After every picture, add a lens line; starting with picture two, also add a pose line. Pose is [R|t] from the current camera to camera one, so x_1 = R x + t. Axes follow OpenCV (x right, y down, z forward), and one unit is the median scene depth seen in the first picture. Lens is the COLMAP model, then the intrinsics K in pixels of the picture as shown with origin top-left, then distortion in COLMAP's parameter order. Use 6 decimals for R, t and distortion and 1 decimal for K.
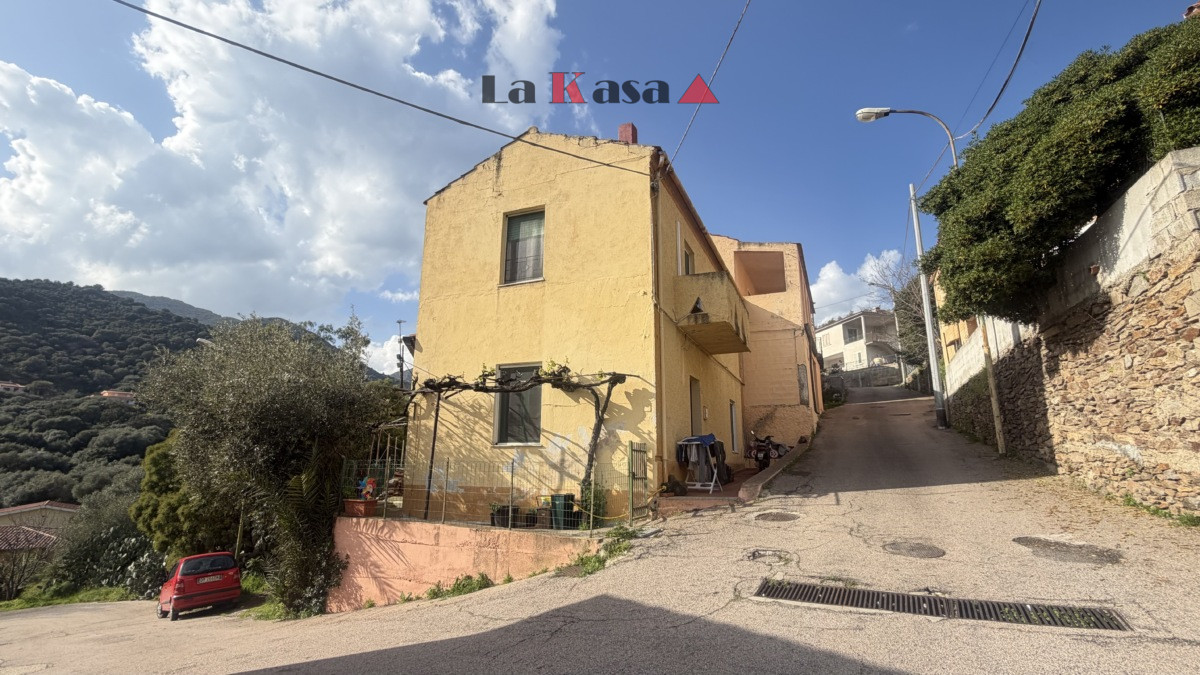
lens RADIAL K [[555.7, 0, 595.9], [0, 555.7, 336.8], [0, 0, 1]] dist [0.000017, 0.001032]
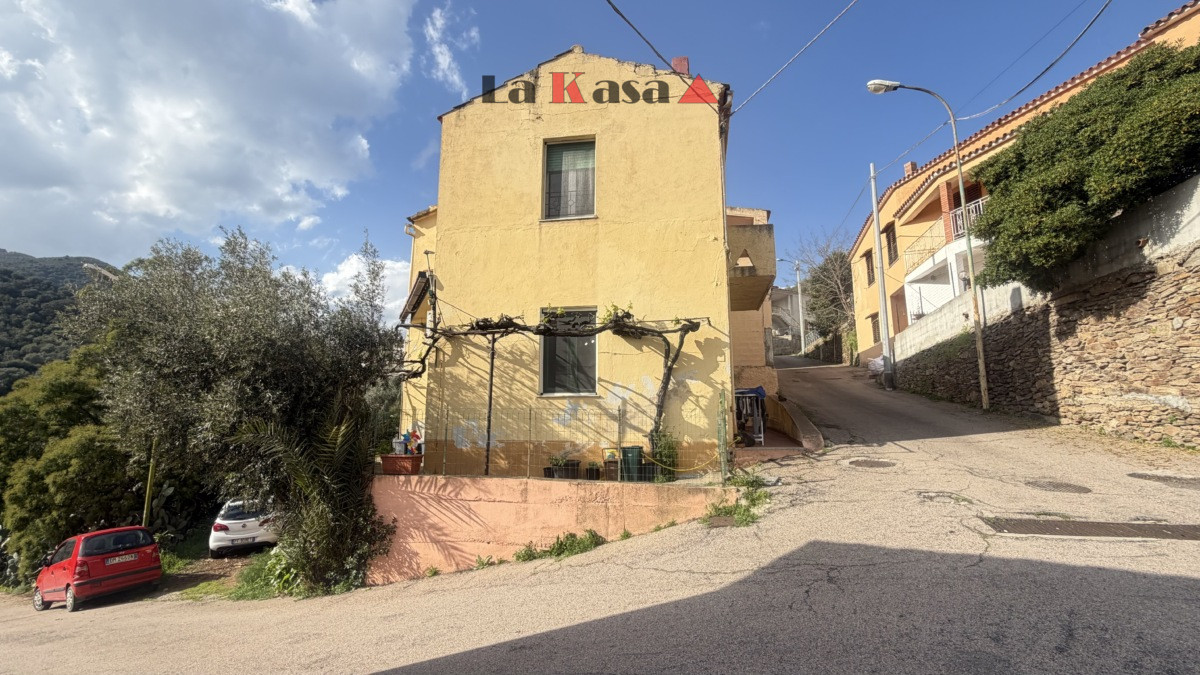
lens RADIAL K [[555.7, 0, 597.2], [0, 555.7, 339.4], [0, 0, 1]] dist [0.000017, 0.001032]
pose [[0.972490, 0.035511, 0.230220, -0.333360], [-0.050218, 0.997033, 0.058339, 0.049906], [-0.227466, -0.068295, 0.971388, 0.110850]]
